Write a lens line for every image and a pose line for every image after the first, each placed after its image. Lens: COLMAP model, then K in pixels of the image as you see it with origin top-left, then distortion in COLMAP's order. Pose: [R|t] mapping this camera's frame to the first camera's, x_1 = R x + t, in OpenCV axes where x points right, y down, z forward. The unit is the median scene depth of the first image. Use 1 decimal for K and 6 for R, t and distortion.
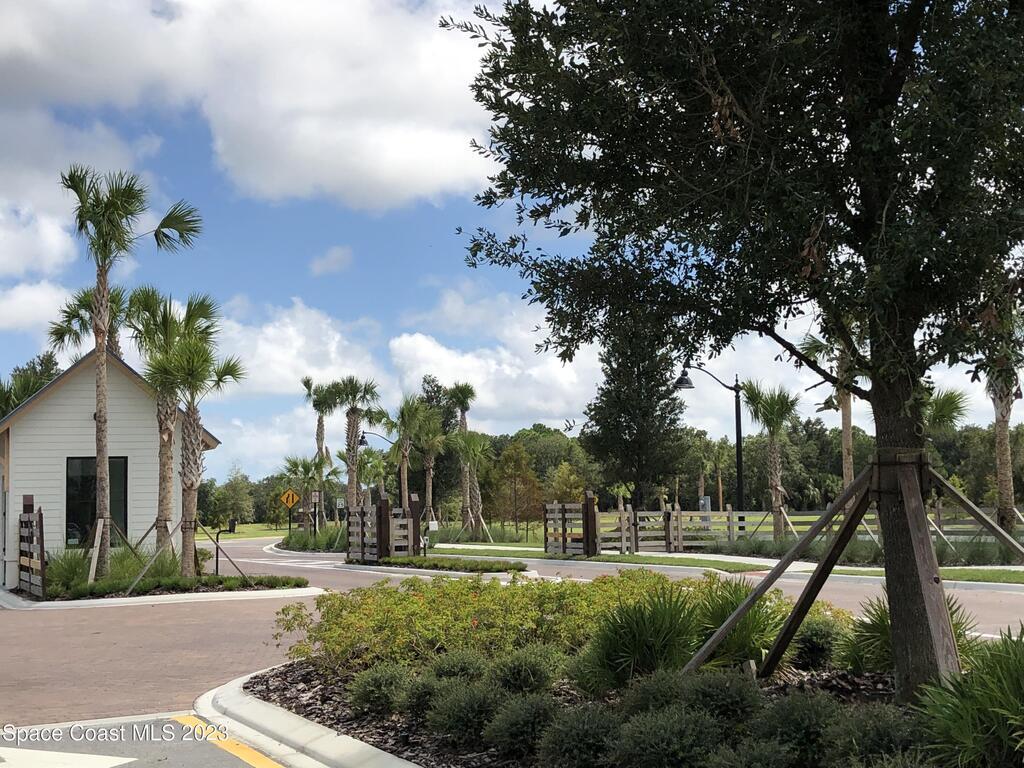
lens RADIAL K [[1383.4, 0, 518.1], [0, 1383.4, 368.4], [0, 0, 1]] dist [0.189186, -0.598120]
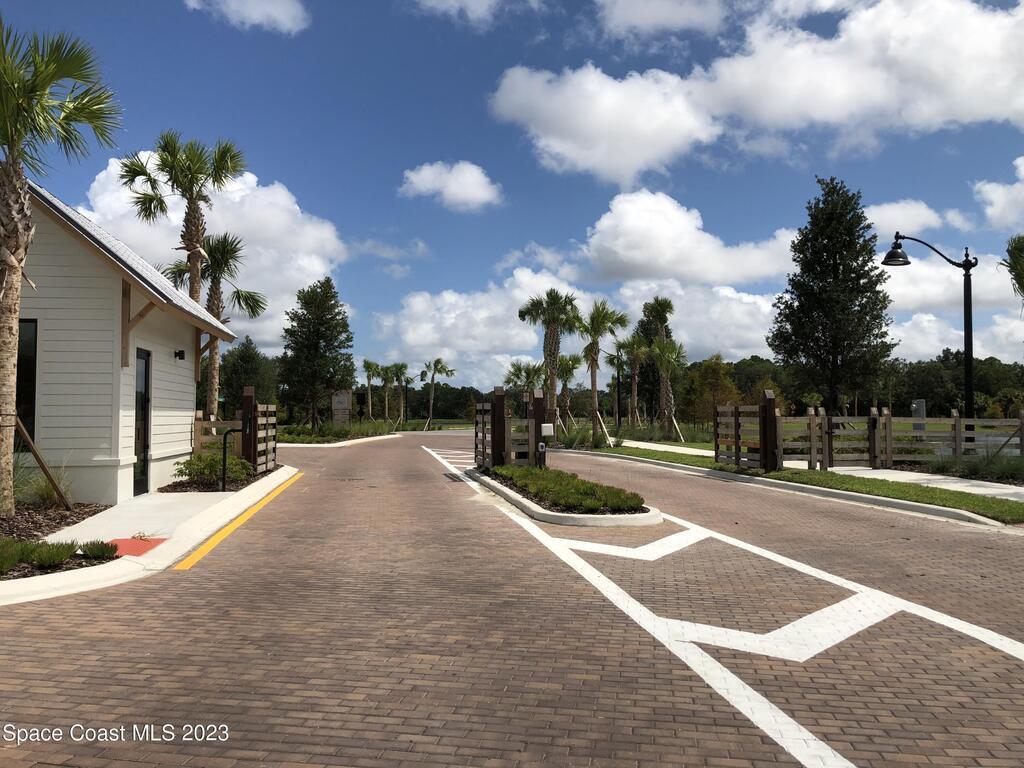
lens RADIAL K [[926.3, 0, 512.0], [0, 926.3, 384.0], [0, 0, 1]] dist [0.010336, -0.001606]
pose [[0.971372, 0.012791, -0.237220, 0.032768], [0.004401, 0.997409, 0.071799, 0.044883], [0.237524, -0.070787, 0.968799, 0.435710]]
